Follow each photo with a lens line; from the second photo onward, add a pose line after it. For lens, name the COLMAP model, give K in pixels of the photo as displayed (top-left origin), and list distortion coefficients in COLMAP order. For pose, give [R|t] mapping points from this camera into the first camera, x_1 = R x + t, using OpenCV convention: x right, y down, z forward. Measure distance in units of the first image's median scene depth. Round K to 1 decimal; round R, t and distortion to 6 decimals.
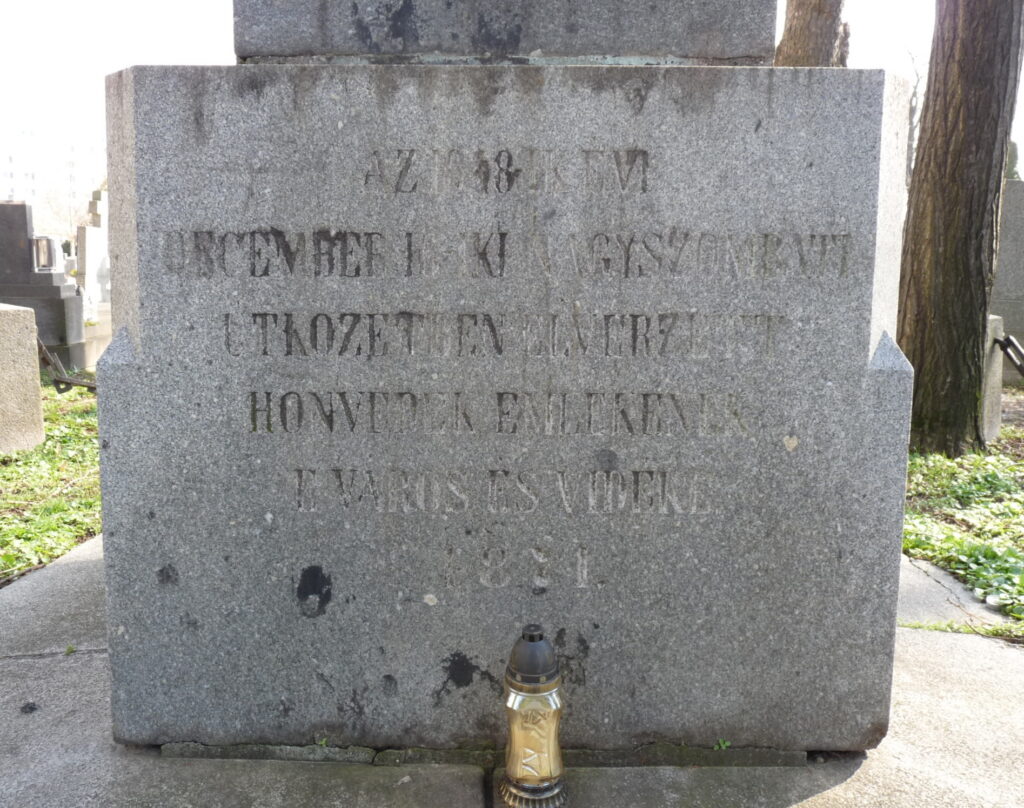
lens RADIAL K [[915.4, 0, 507.9], [0, 915.4, 393.3], [0, 0, 1]] dist [-0.012025, -0.007051]
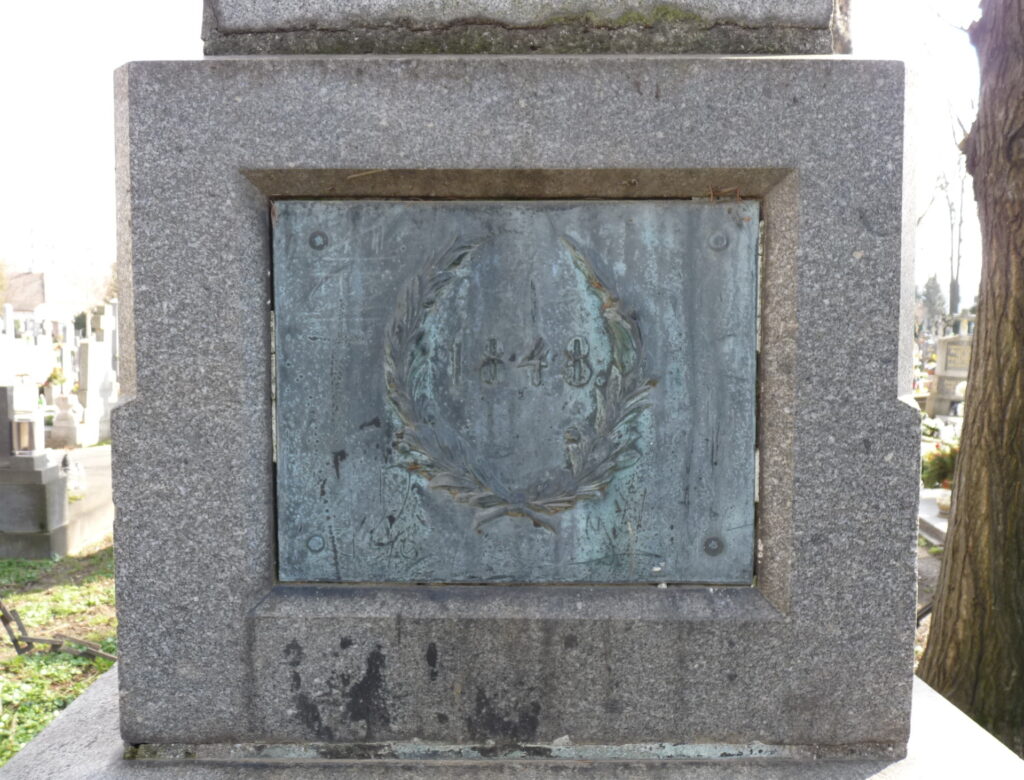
lens RADIAL K [[879.0, 0, 512.4], [0, 879.0, 380.0], [0, 0, 1]] dist [0.003322, -0.031119]
pose [[0.999941, -0.010623, 0.002381, -0.004572], [0.010754, 0.997864, -0.064441, -0.599402], [-0.001691, 0.064463, 0.997919, 0.326123]]
